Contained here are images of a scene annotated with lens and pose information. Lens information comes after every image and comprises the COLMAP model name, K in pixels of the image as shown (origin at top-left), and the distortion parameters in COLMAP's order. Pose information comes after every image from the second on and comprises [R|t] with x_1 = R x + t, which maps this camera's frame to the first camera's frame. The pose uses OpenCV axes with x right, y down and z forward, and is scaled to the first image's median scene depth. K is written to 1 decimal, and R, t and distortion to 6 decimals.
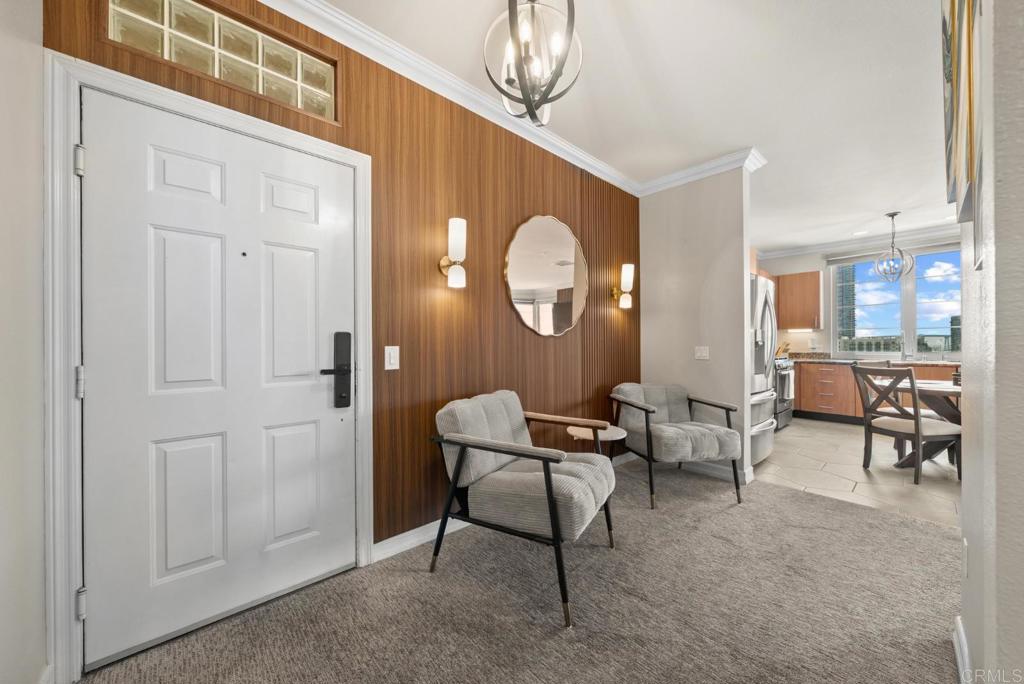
lens RADIAL K [[370.4, 0, 513.2], [0, 370.4, 344.6], [0, 0, 1]] dist [-0.000007, 0.000025]
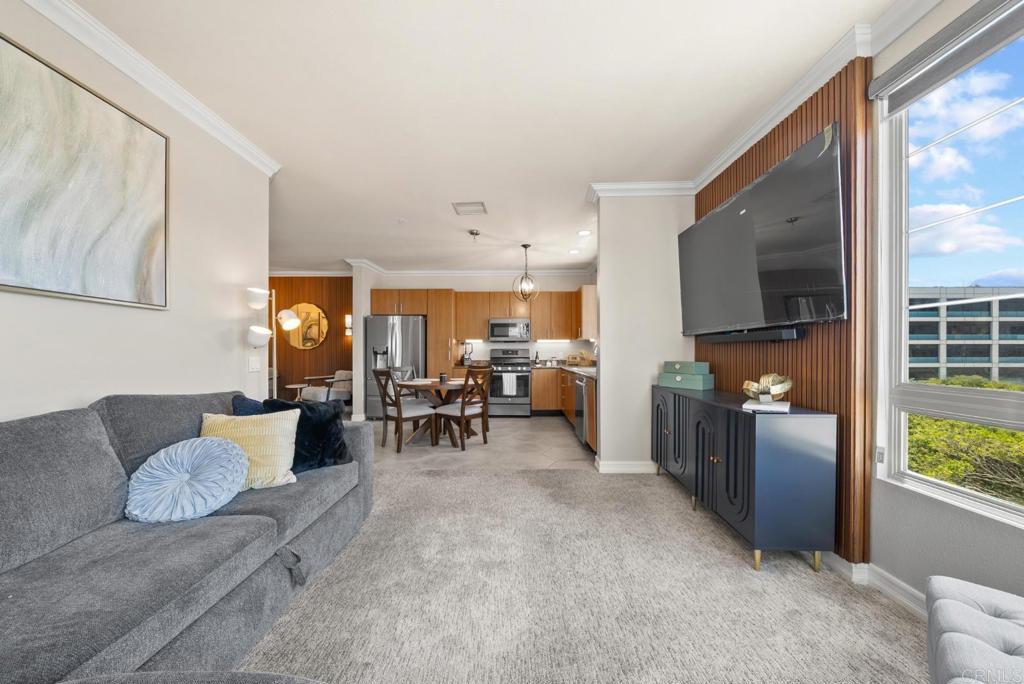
lens RADIAL K [[356.8, 0, 510.1], [0, 356.8, 353.2], [0, 0, 1]] dist [-0.001686, -0.000096]
pose [[0.725610, 0.003249, -0.688098, 1.625307], [-0.001115, 0.999993, 0.003545, -0.004052], [0.688105, -0.001805, 0.725609, 0.107121]]
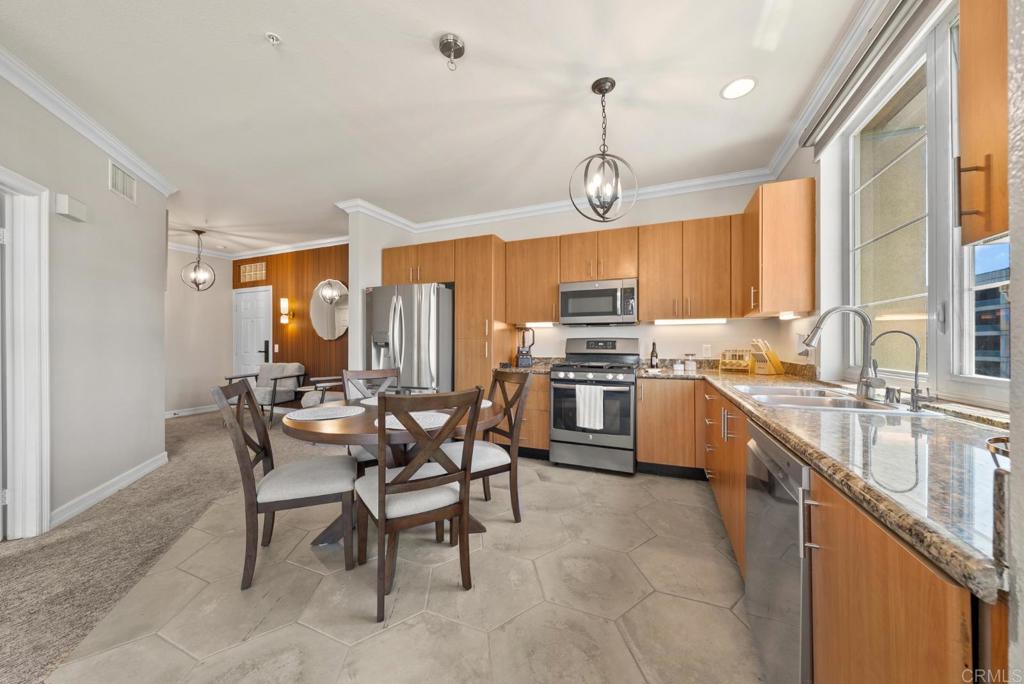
lens RADIAL K [[356.0, 0, 510.2], [0, 356.0, 343.6], [0, 0, 1]] dist [-0.001825, -0.000291]
pose [[0.415596, 0.001717, -0.909548, 1.279700], [-0.001958, 0.999998, 0.000993, -0.004041], [0.909547, 0.001368, 0.415599, 0.622601]]
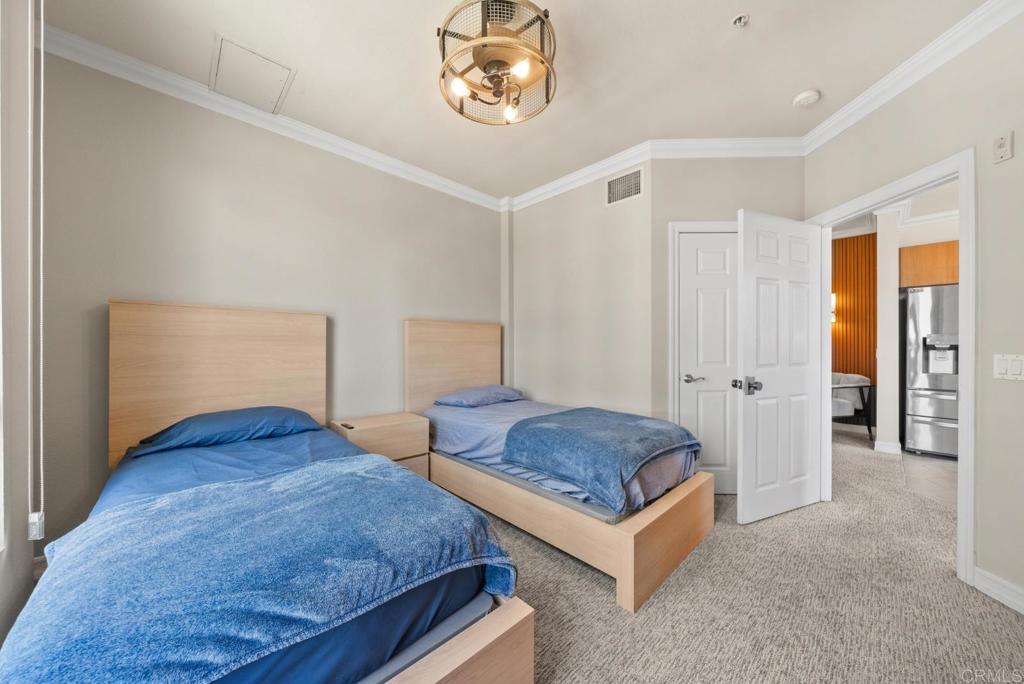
lens RADIAL K [[352.5, 0, 510.9], [0, 352.5, 344.1], [0, 0, 1]] dist [-0.003162, -0.000245]
pose [[0.019878, -0.001299, -0.999802, 1.170506], [-0.002402, 0.999996, -0.001347, -0.004483], [0.999800, 0.002429, 0.019874, -0.224230]]
